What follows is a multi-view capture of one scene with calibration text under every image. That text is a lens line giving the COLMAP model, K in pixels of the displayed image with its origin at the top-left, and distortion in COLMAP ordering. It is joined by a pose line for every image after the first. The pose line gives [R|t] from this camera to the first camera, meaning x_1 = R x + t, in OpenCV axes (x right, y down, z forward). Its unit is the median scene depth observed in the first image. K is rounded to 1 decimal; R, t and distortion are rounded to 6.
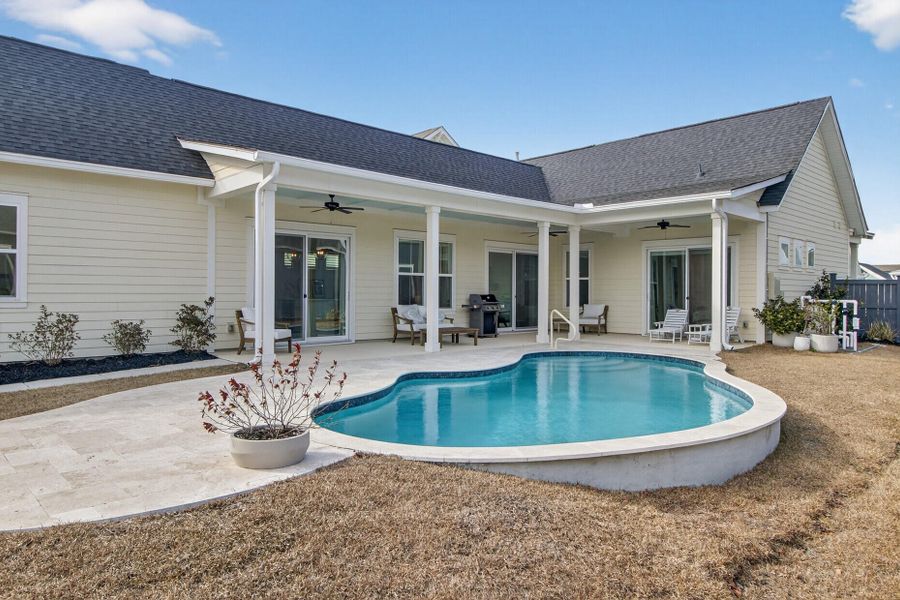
lens RADIAL K [[605.2, 0, 450.0], [0, 605.2, 300.0], [0, 0, 1]] dist [0.002783, 0.000001]
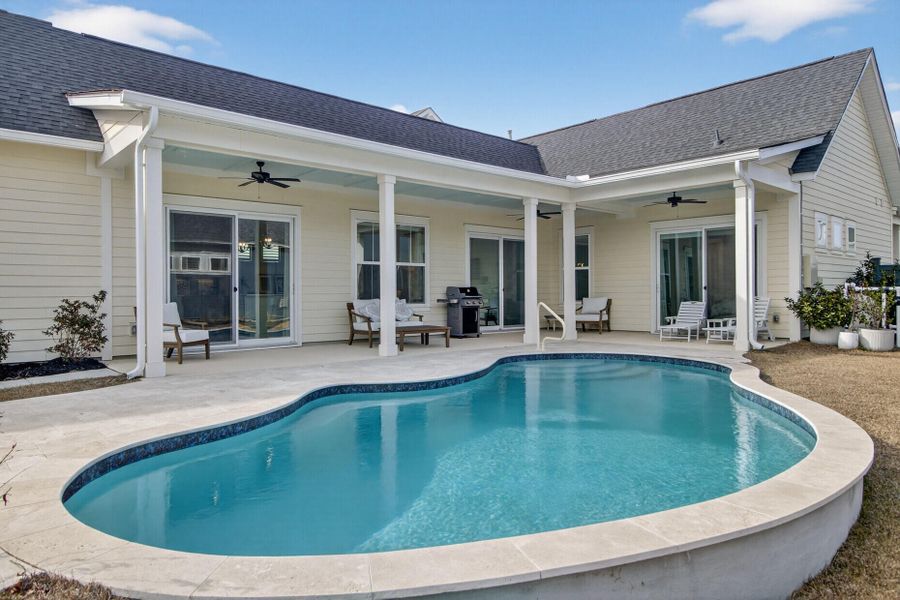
lens RADIAL K [[605.2, 0, 450.0], [0, 605.2, 300.0], [0, 0, 1]] dist [0.002783, 0.000001]
pose [[0.999686, -0.012809, -0.021519, 0.061616], [0.012763, 0.999916, -0.002232, 0.011858], [0.021546, 0.001957, 0.999766, 0.166156]]
